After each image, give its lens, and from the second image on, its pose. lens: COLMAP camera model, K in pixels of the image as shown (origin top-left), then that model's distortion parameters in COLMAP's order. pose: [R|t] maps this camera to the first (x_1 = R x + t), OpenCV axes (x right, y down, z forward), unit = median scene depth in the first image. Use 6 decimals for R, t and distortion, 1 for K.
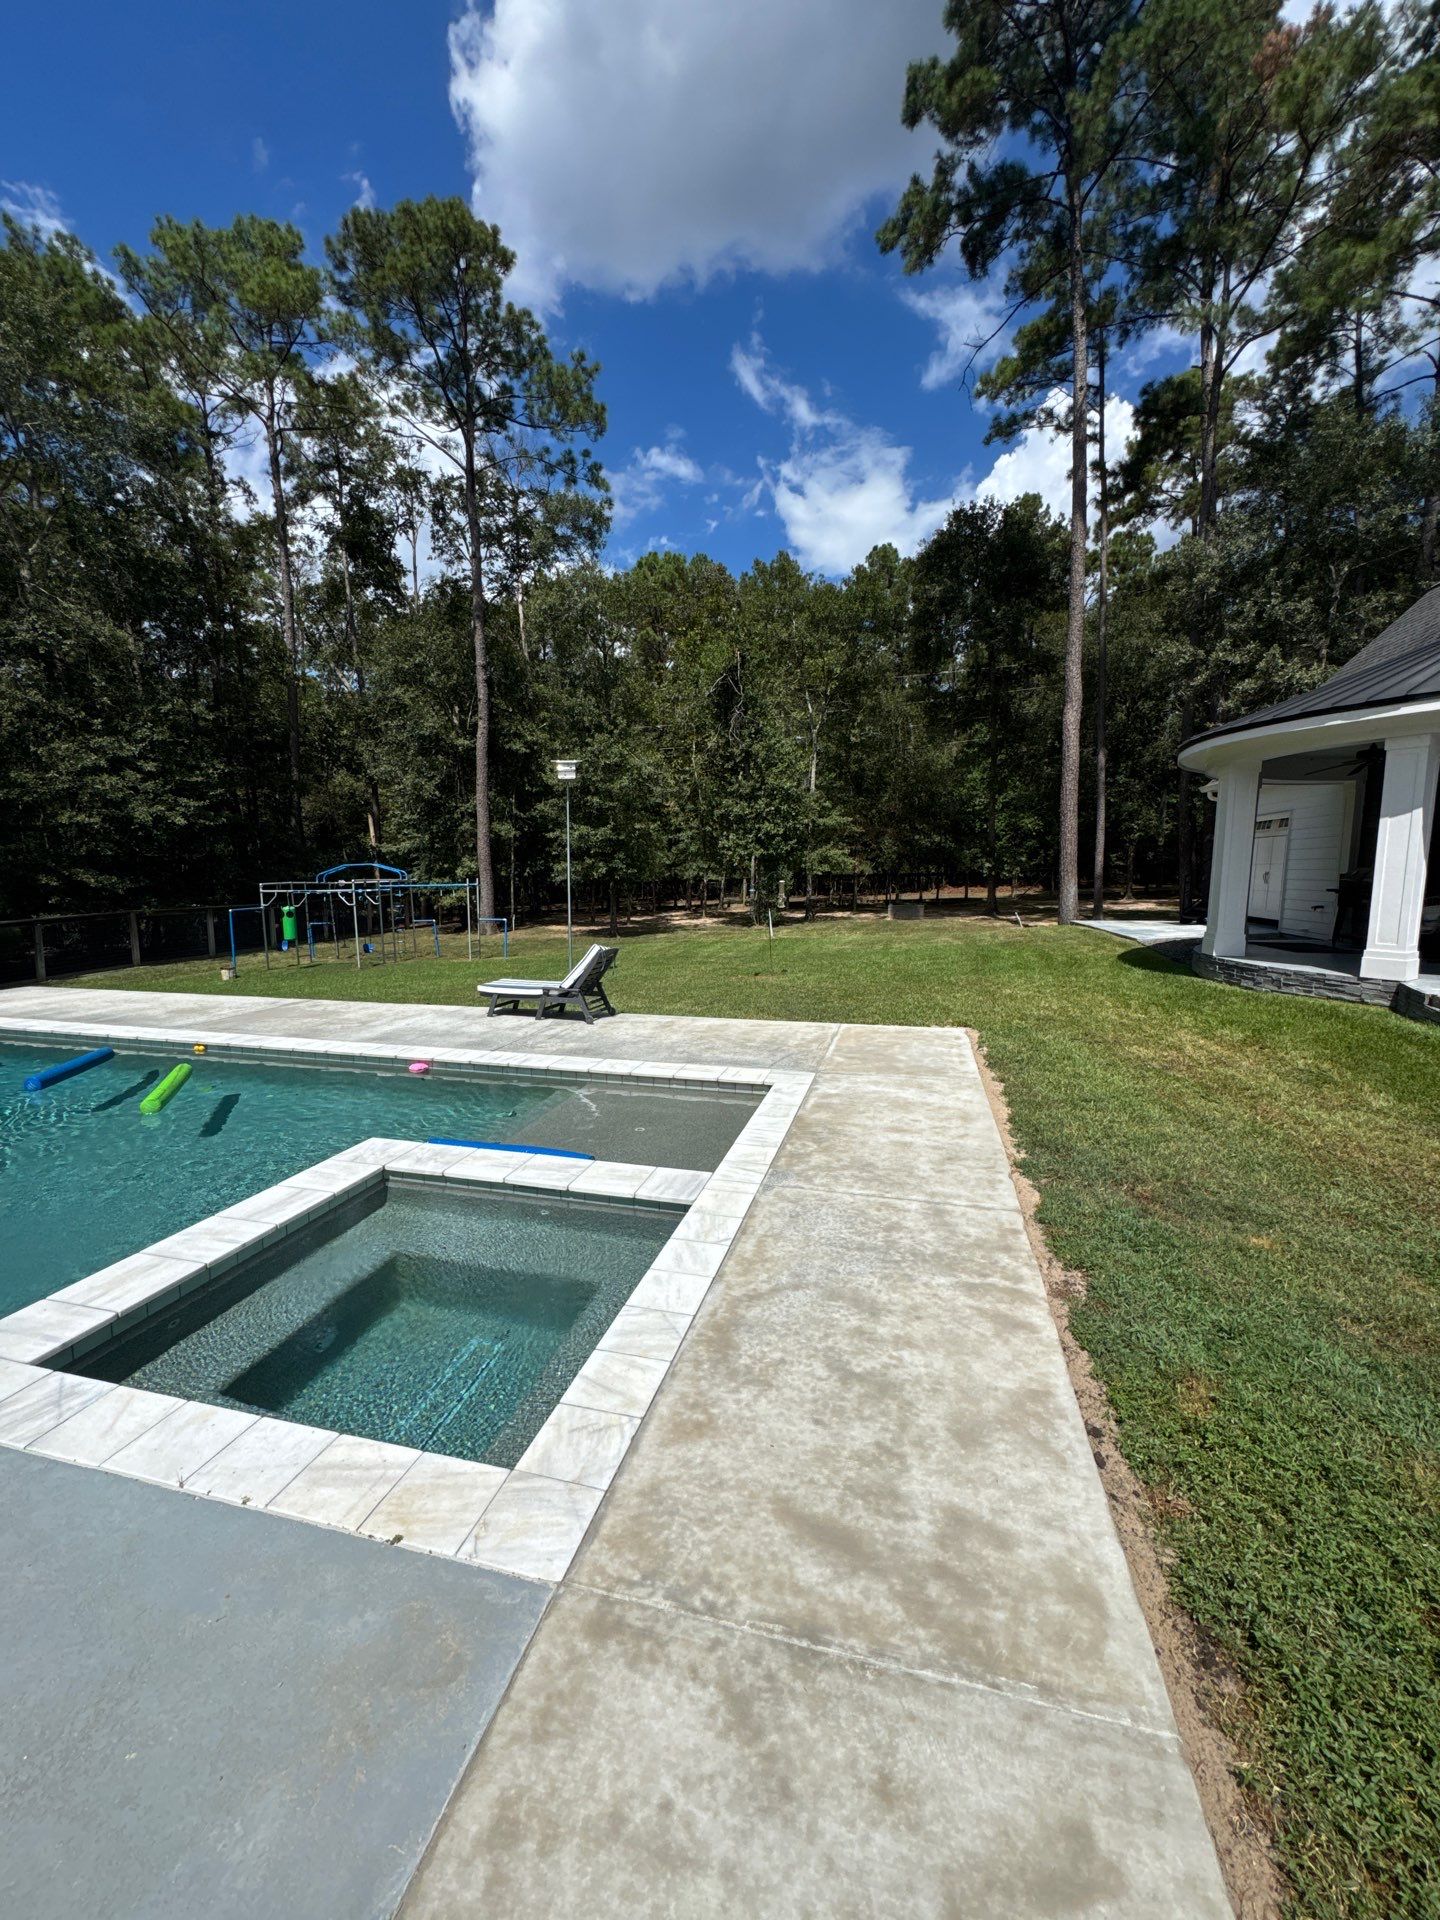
lens RADIAL K [[782.4, 0, 720.0], [0, 782.4, 960.0], [0, 0, 1]] dist [0.001110, 0.000022]
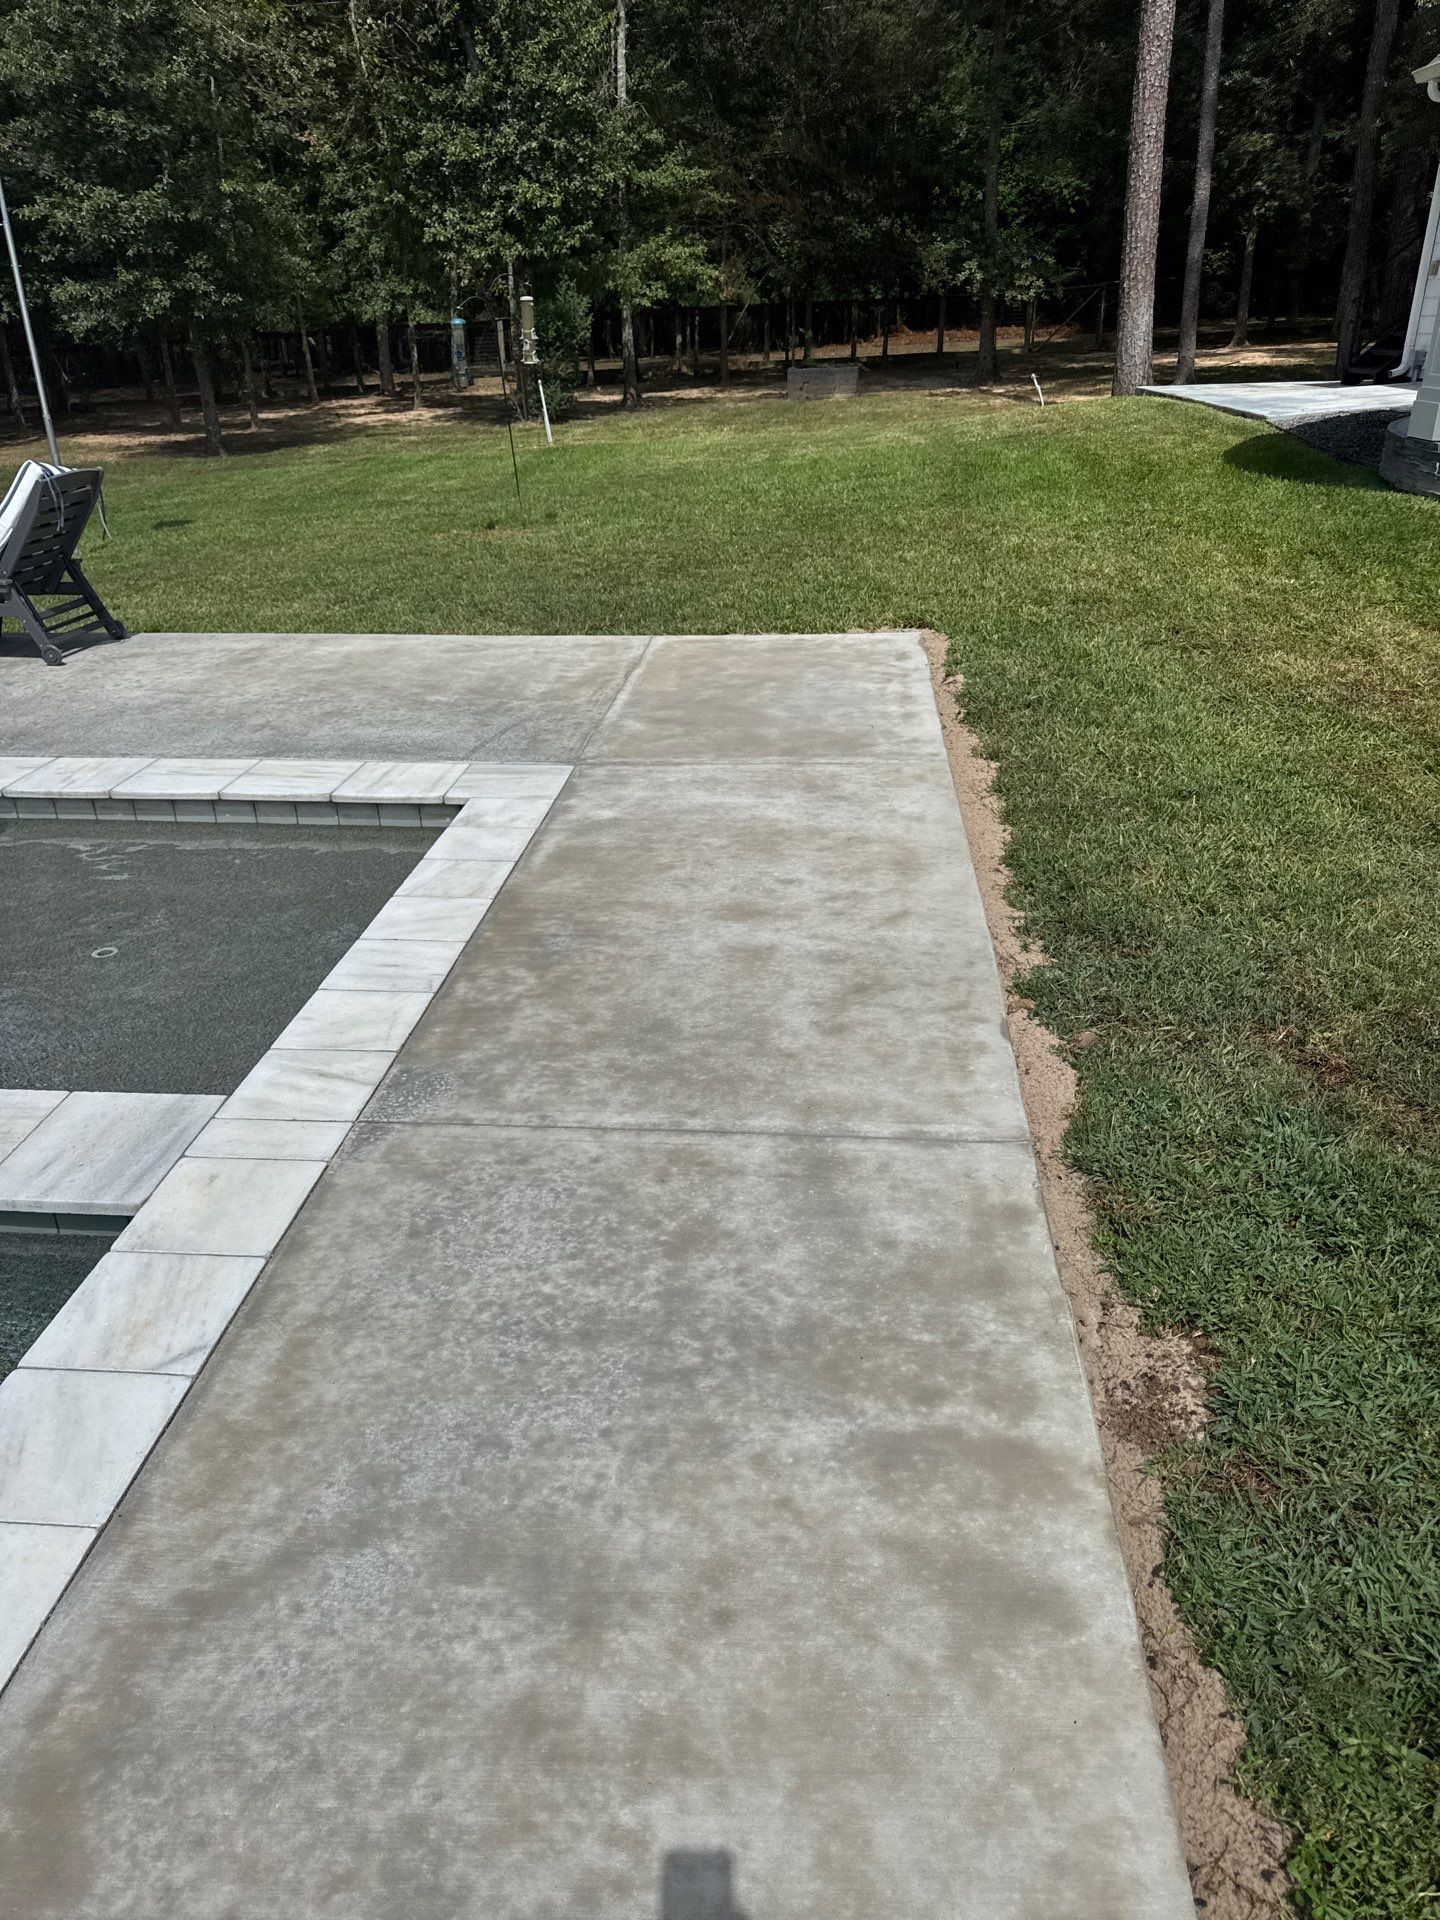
lens RADIAL K [[1351.5, 0, 720.0], [0, 1351.5, 960.0], [0, 0, 1]] dist [0.109238, -0.142065]
pose [[0.987480, -0.085115, 0.132810, 0.103609], [0.038295, 0.946100, 0.321602, 0.011031], [-0.153024, -0.312490, 0.937515, 0.288032]]
